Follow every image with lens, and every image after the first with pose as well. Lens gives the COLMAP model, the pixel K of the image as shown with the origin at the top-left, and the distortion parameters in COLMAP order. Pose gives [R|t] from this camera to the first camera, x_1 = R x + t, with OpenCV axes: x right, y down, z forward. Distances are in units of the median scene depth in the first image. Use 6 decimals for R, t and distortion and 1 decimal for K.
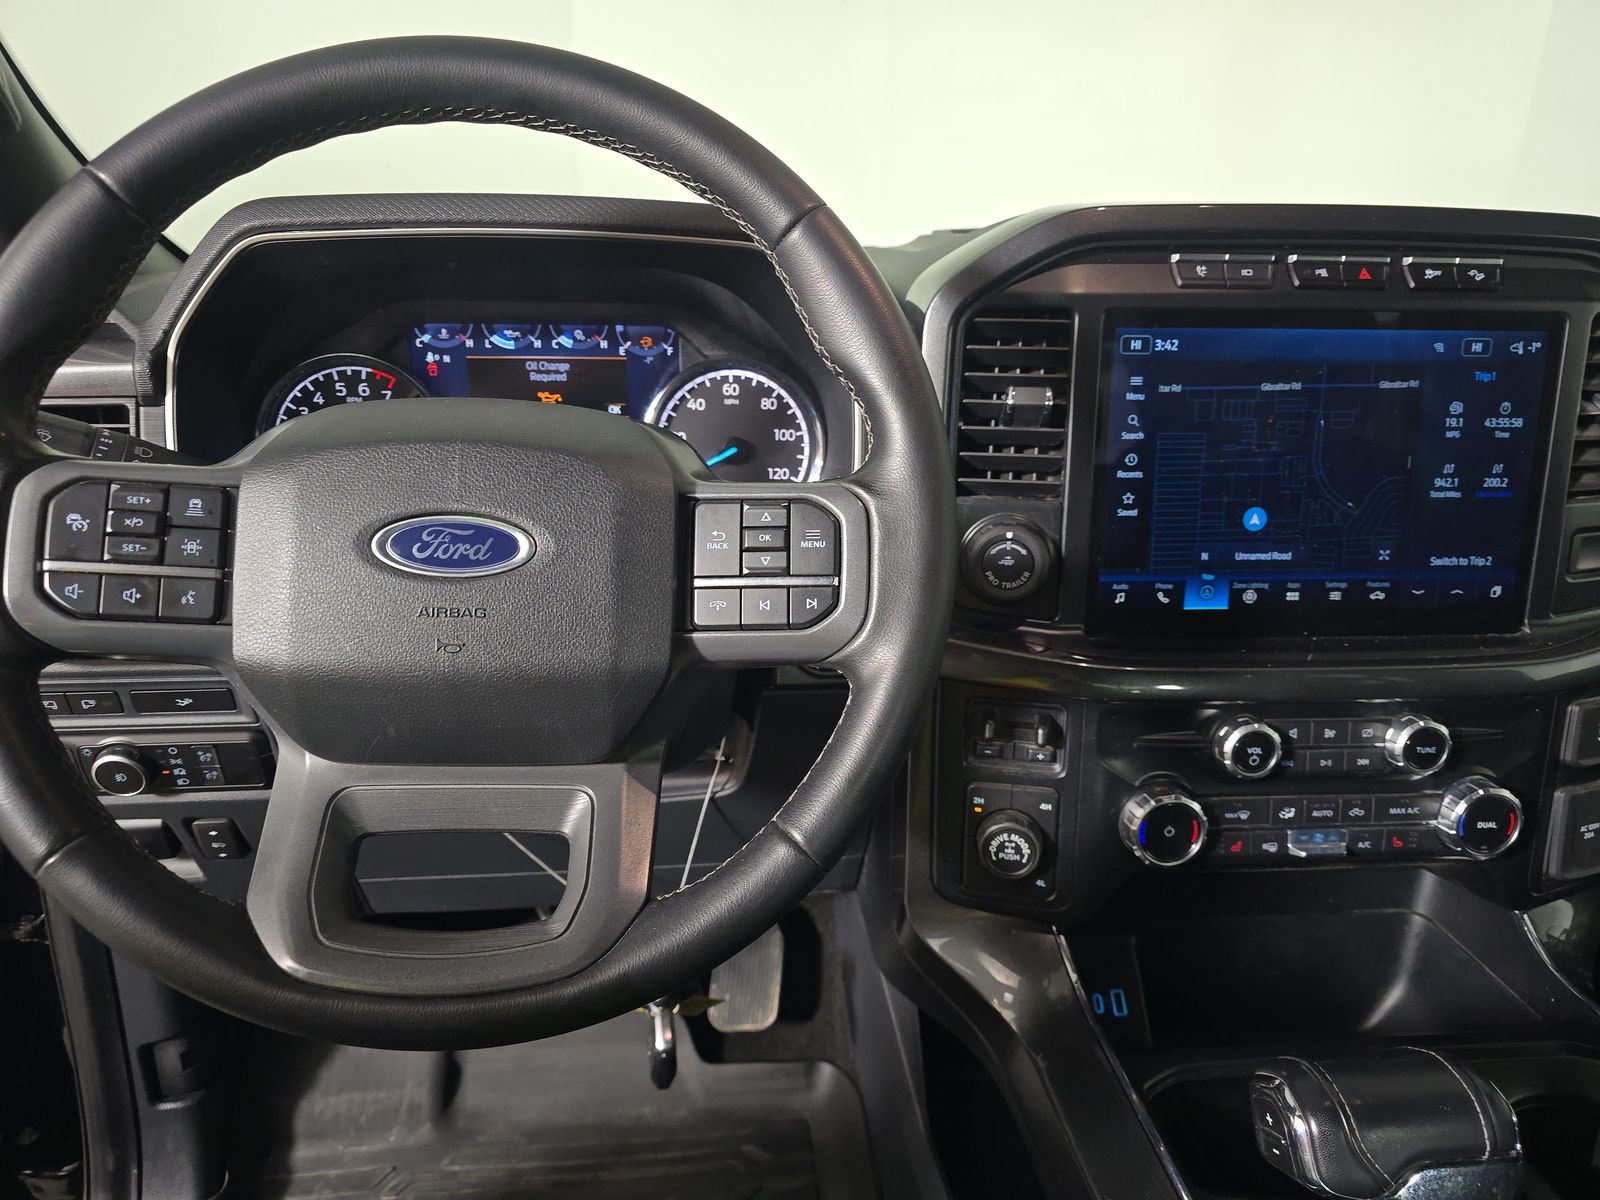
lens RADIAL K [[1065.9, 0, 800.0], [0, 1065.9, 600.0], [0, 0, 1]] dist [0.028909, -0.053014]
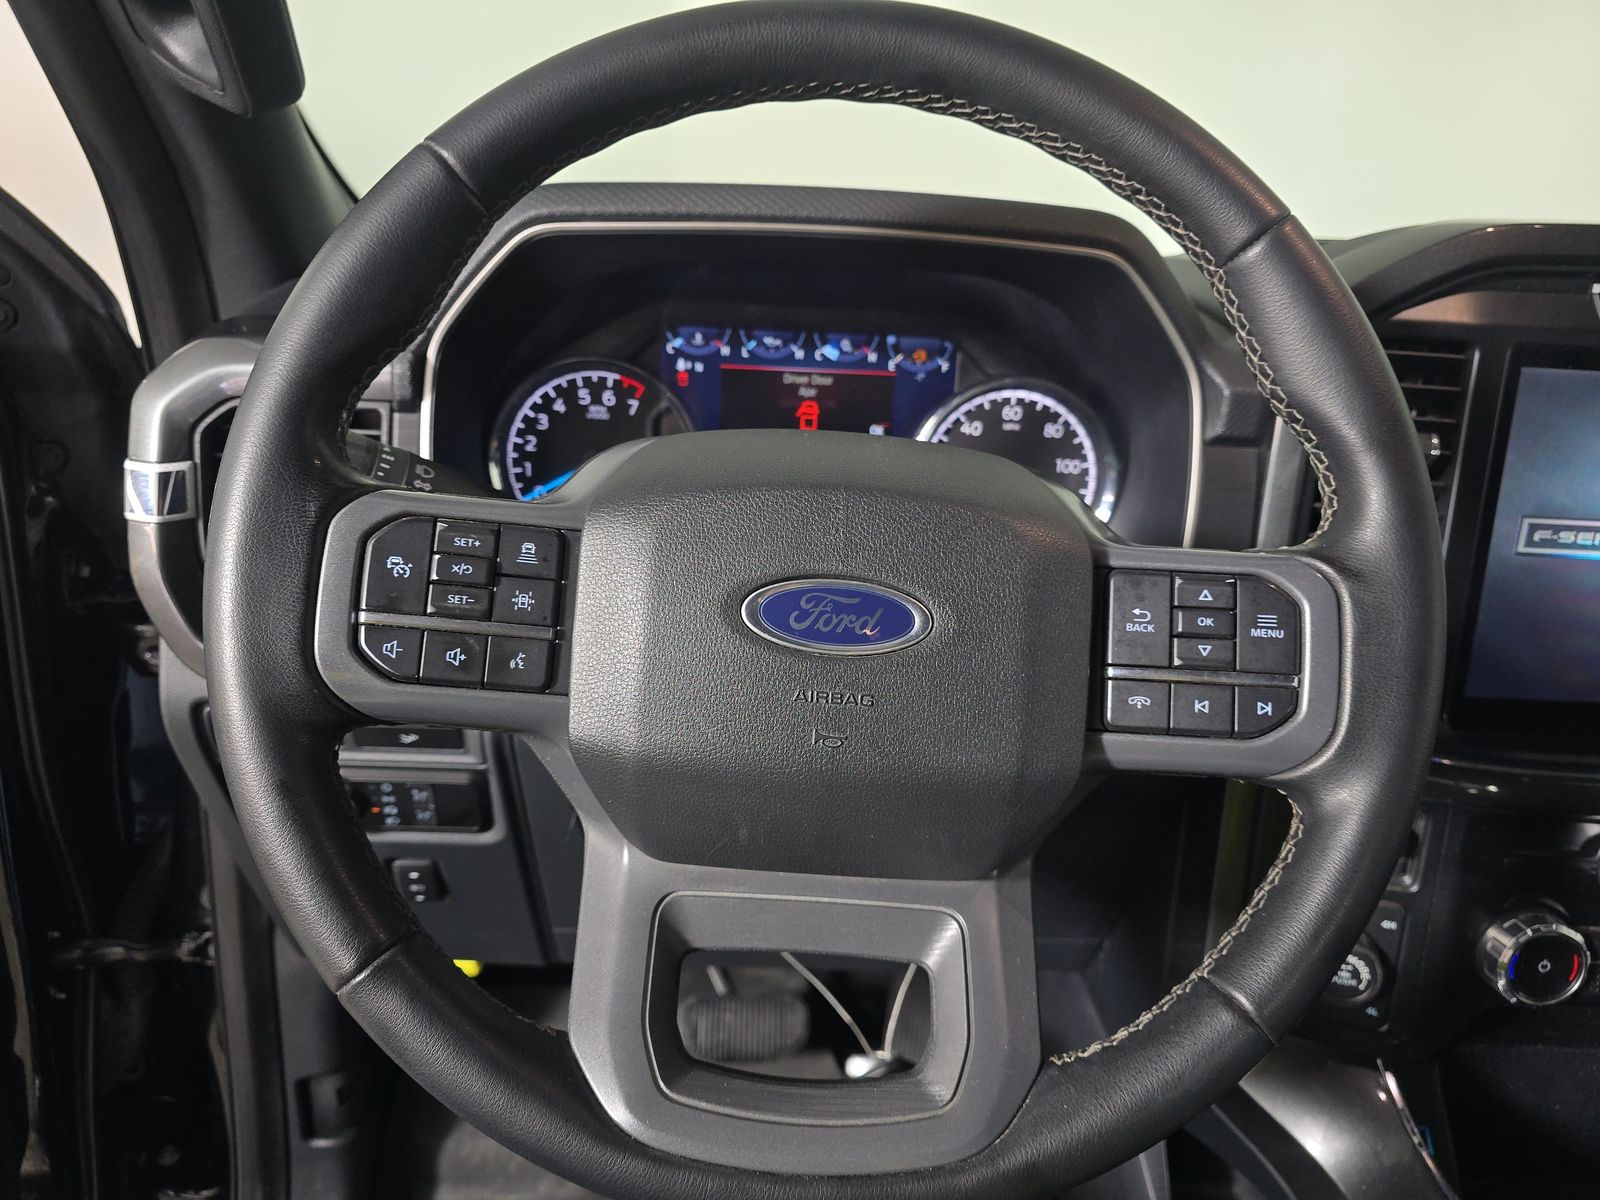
lens RADIAL K [[1086.1, 0, 800.0], [0, 1086.1, 600.0], [0, 0, 1]] dist [0.030961, -0.079754]
pose [[0.996180, 0.053427, -0.069077, -0.198008], [-0.053384, 0.998571, 0.002472, -0.042881], [0.069110, 0.001225, 0.997608, 0.110885]]
